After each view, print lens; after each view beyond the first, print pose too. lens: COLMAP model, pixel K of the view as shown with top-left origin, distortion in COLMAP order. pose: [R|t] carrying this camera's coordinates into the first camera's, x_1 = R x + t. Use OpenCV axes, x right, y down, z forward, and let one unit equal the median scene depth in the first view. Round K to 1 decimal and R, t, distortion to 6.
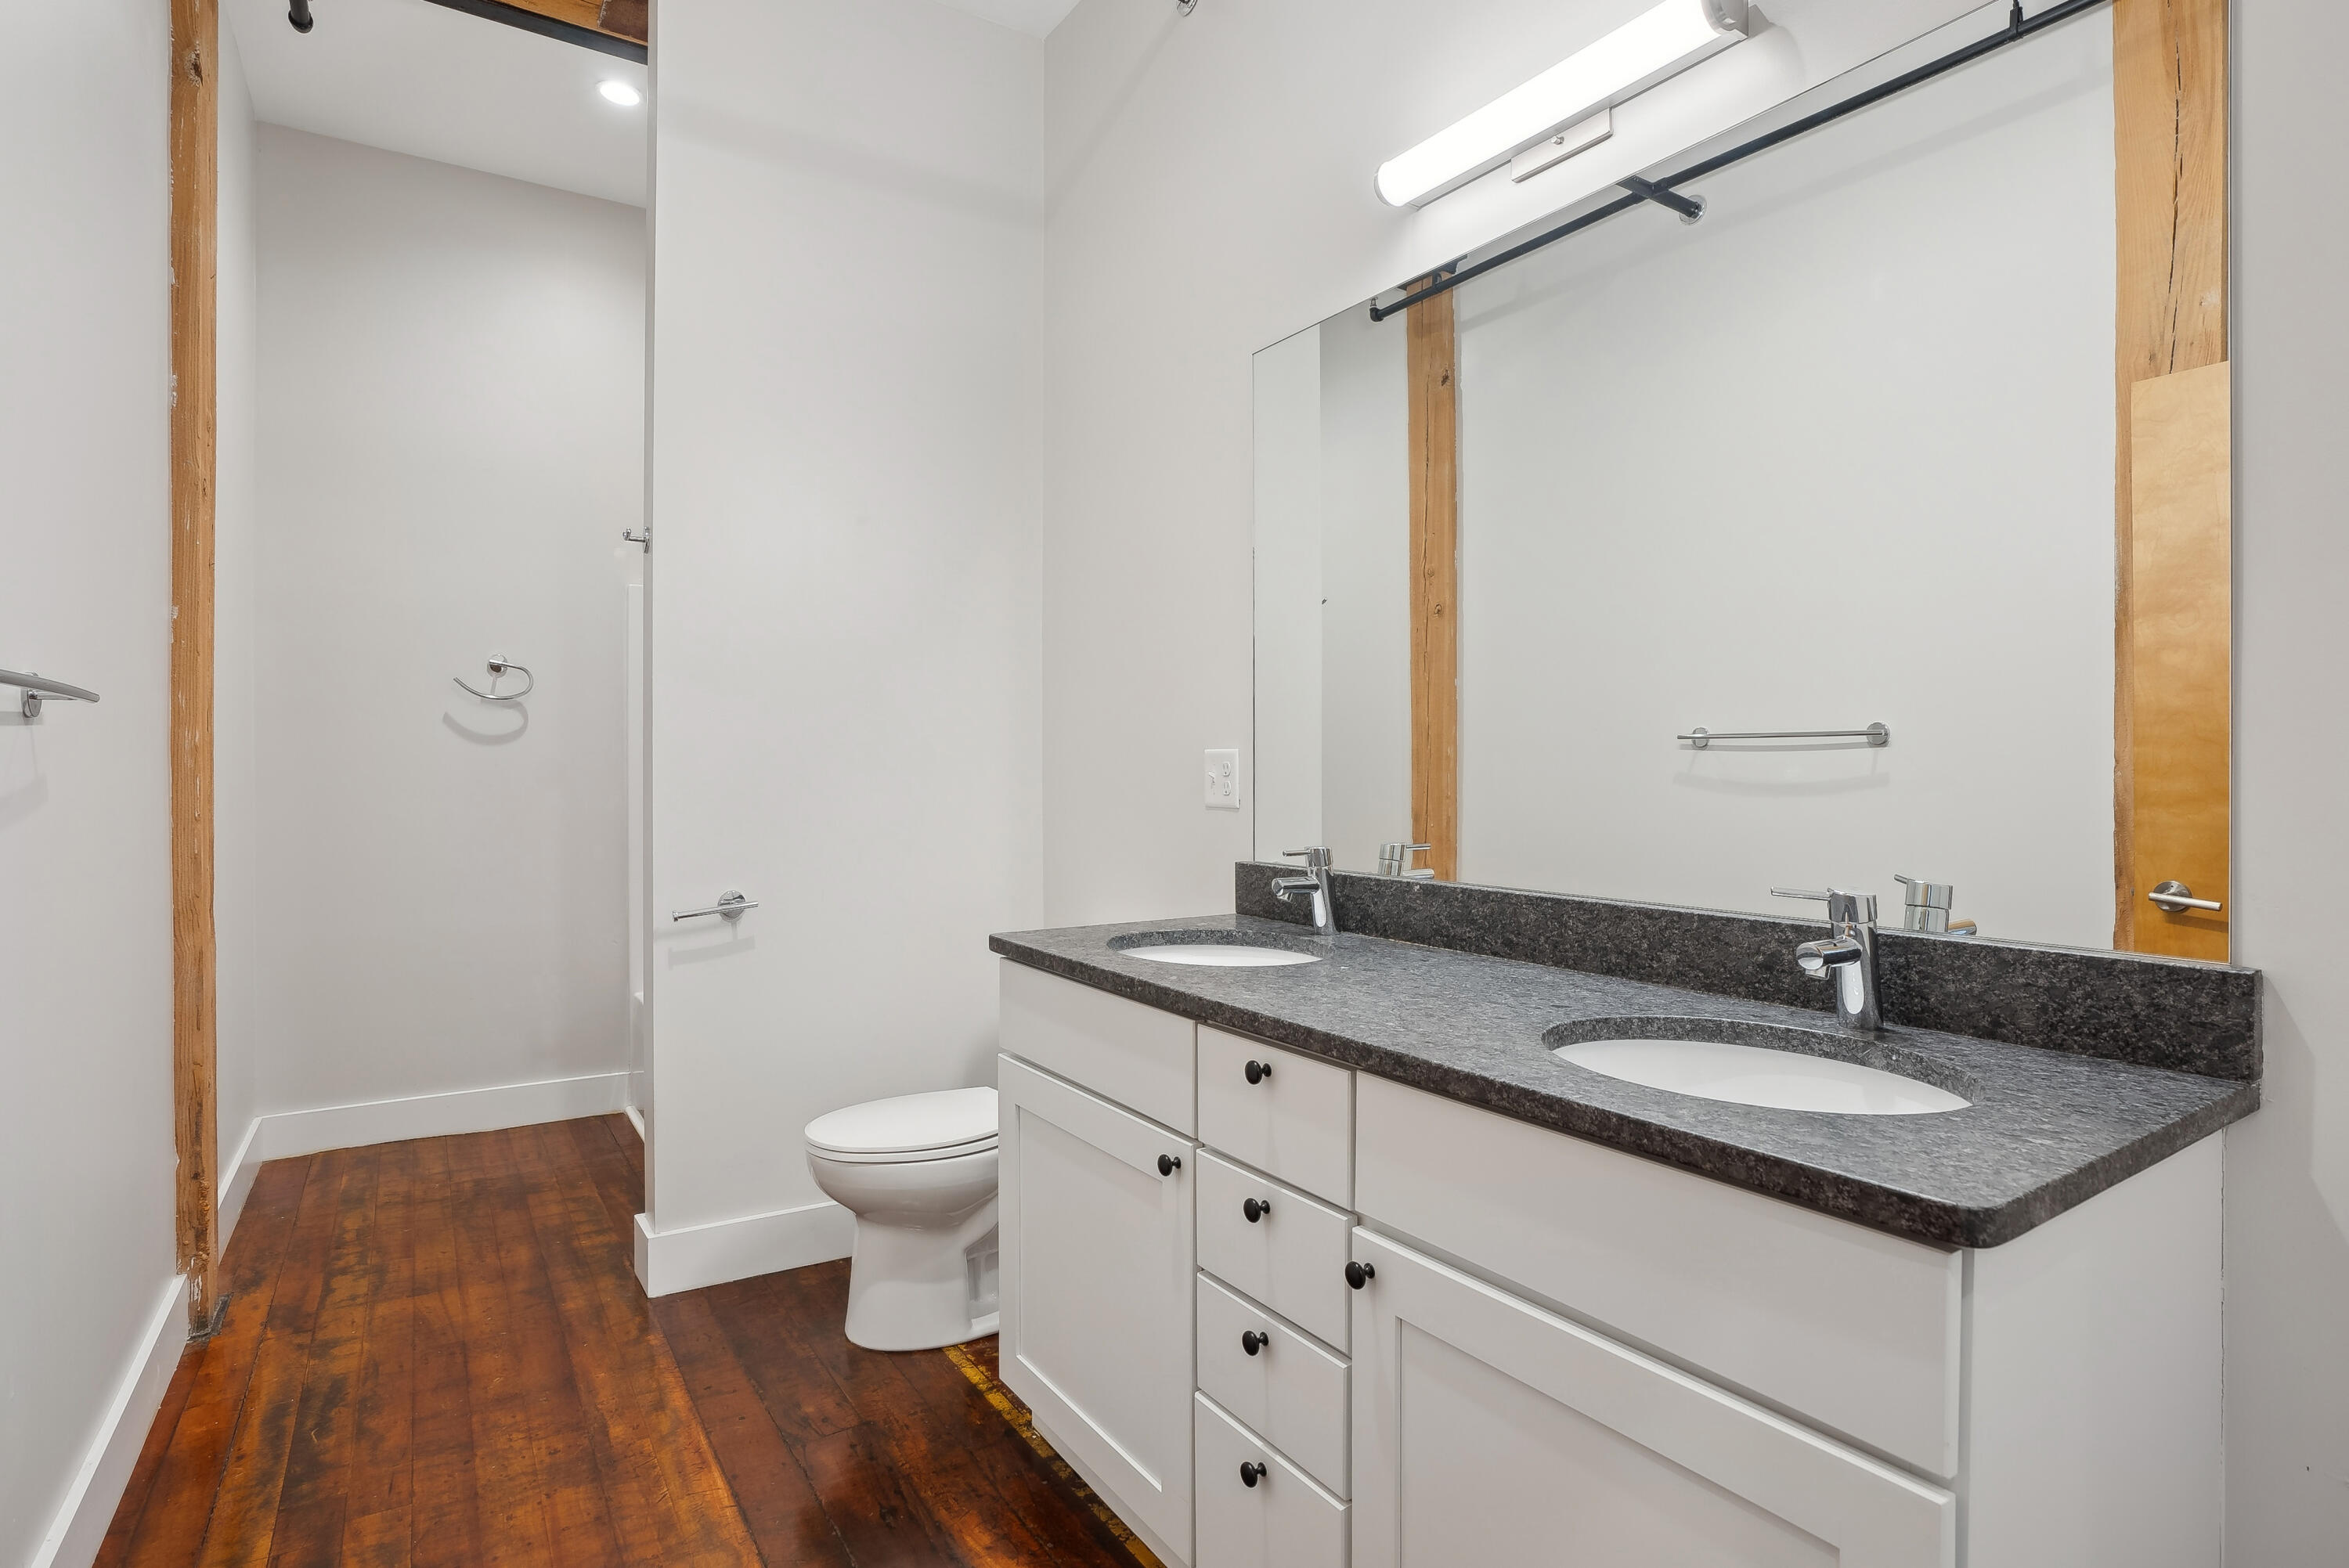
lens RADIAL K [[1191.0, 0, 1172.6], [0, 1191.0, 786.6], [0, 0, 1]] dist [-0.034642, 0.000359]
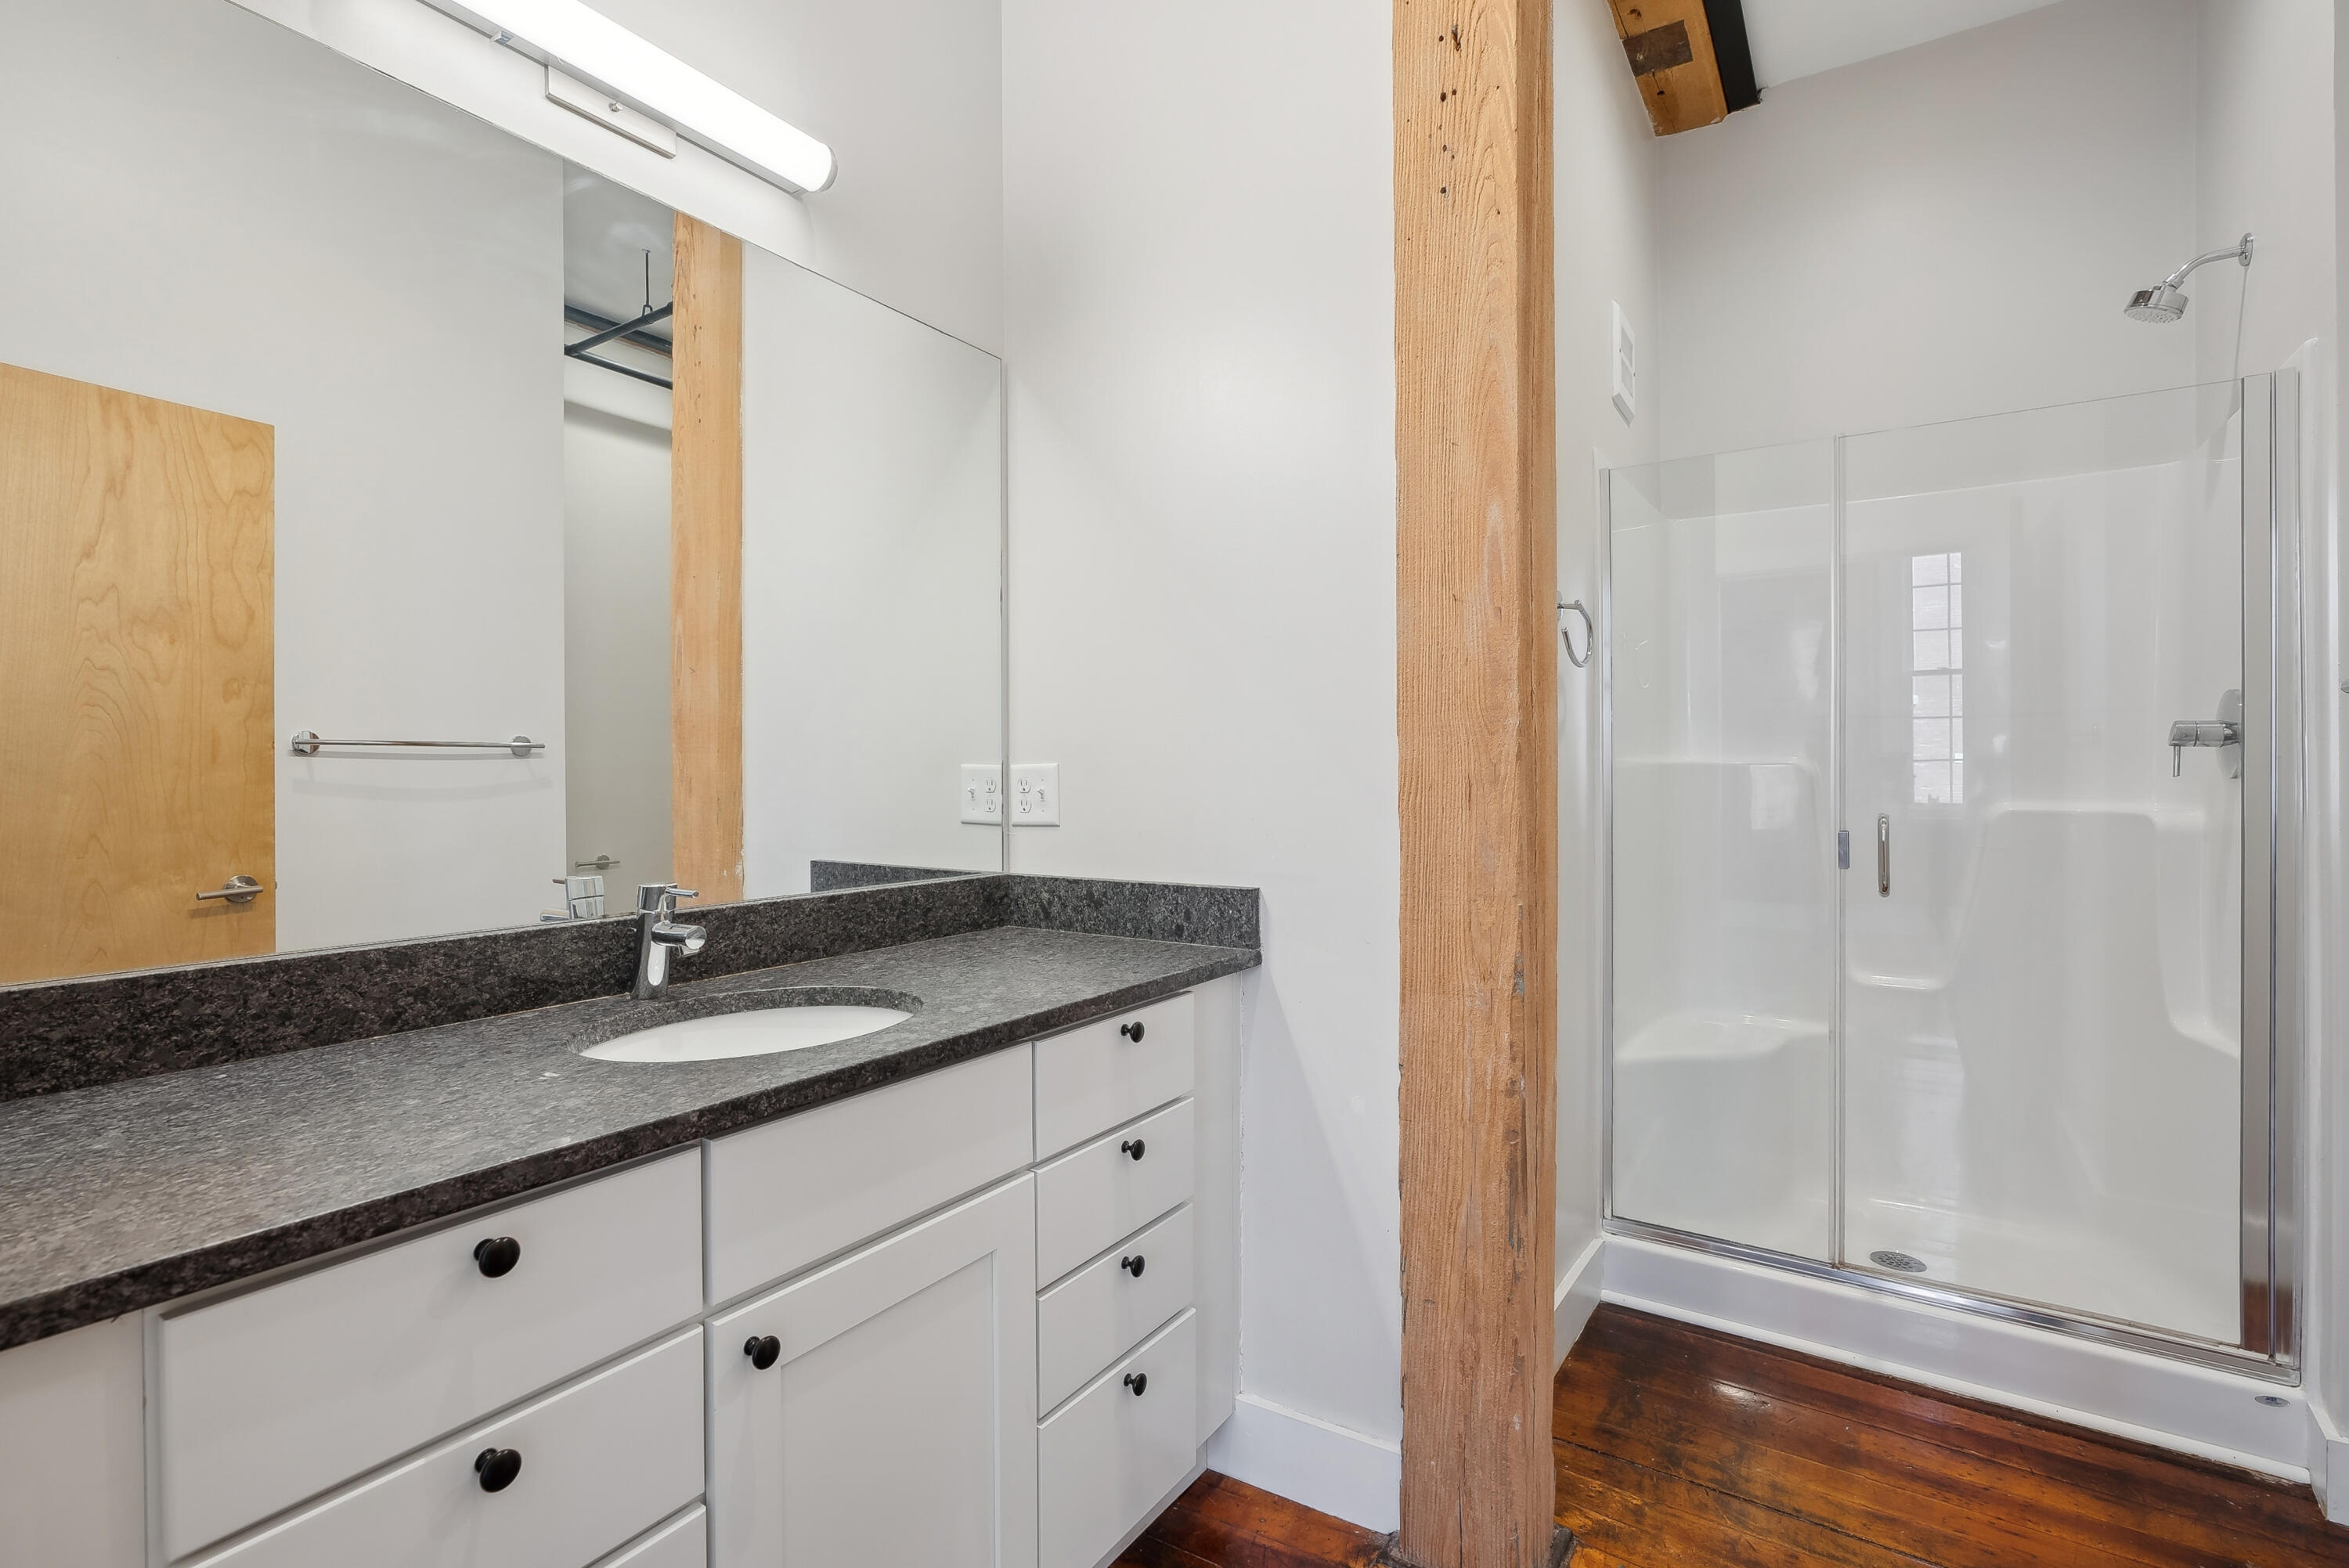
lens RADIAL K [[1080.1, 0, 1173.5], [0, 1080.1, 775.6], [0, 0, 1]] dist [0.002413, 0.000001]
pose [[-0.382379, -0.001728, 0.924004, -0.650577], [0.013523, 0.999881, 0.007466, -0.019925], [-0.923907, 0.015350, -0.382310, 0.946160]]
